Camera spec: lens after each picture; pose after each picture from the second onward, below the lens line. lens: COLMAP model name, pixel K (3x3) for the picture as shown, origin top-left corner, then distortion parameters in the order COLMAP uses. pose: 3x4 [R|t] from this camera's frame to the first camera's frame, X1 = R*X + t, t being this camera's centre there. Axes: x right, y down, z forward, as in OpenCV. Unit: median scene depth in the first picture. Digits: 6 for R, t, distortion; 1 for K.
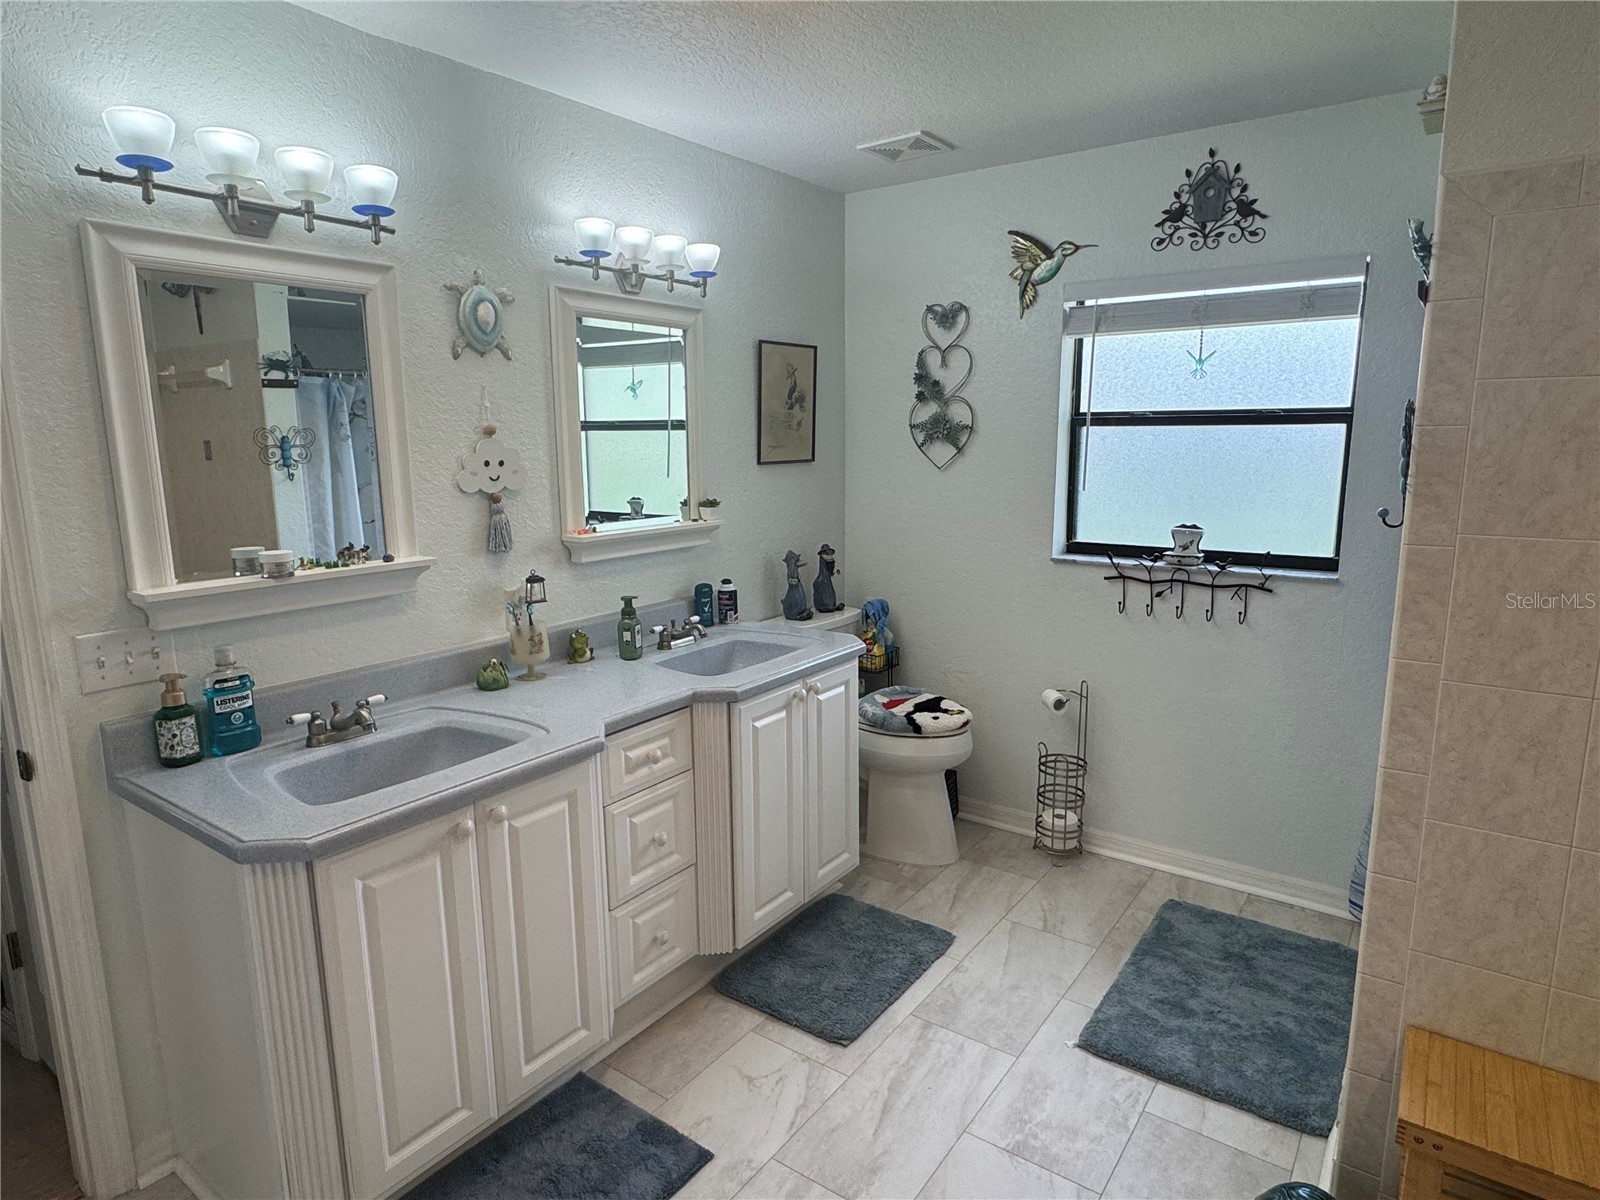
lens RADIAL K [[929.7, 0, 800.0], [0, 929.7, 600.0], [0, 0, 1]] dist [-0.000350, 0.000010]
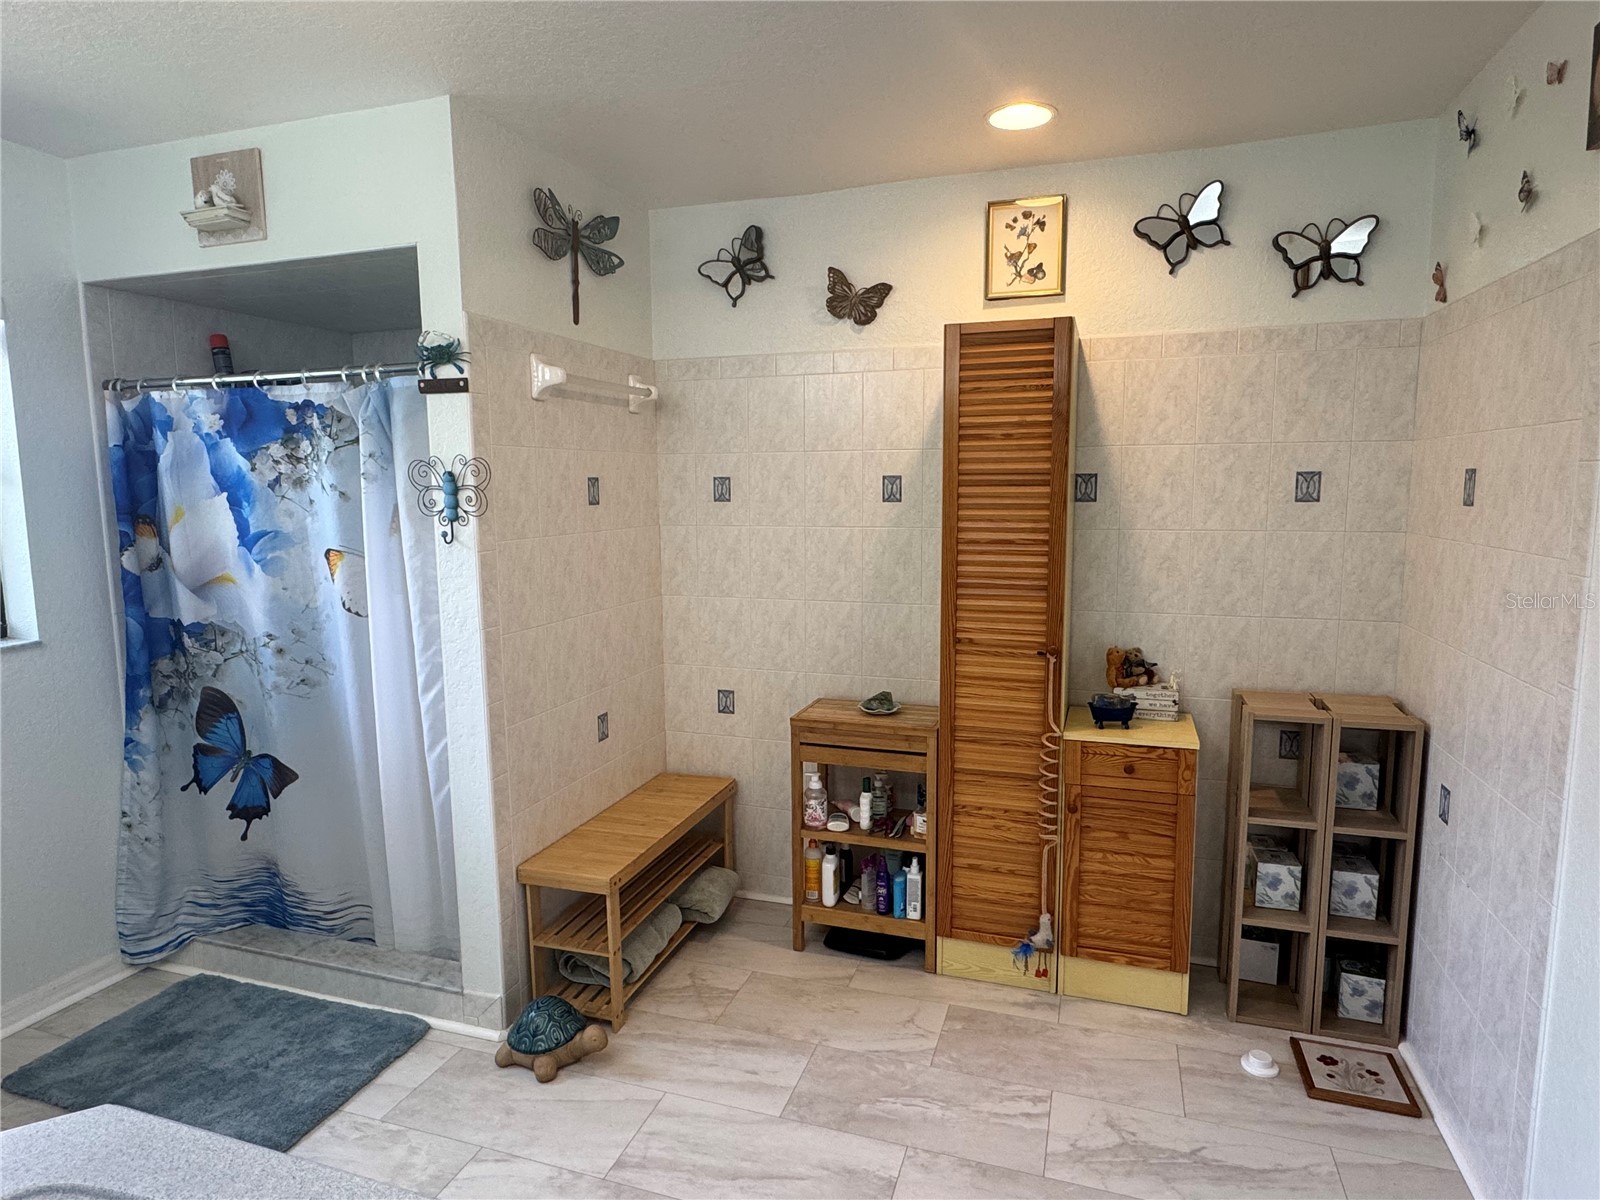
lens RADIAL K [[929.7, 0, 800.0], [0, 929.7, 600.0], [0, 0, 1]] dist [-0.000350, 0.000010]
pose [[-0.292287, -0.118325, 0.948982, -0.662095], [0.184006, 0.966816, 0.177223, -0.111381], [-0.938462, 0.226419, -0.260815, 0.661067]]
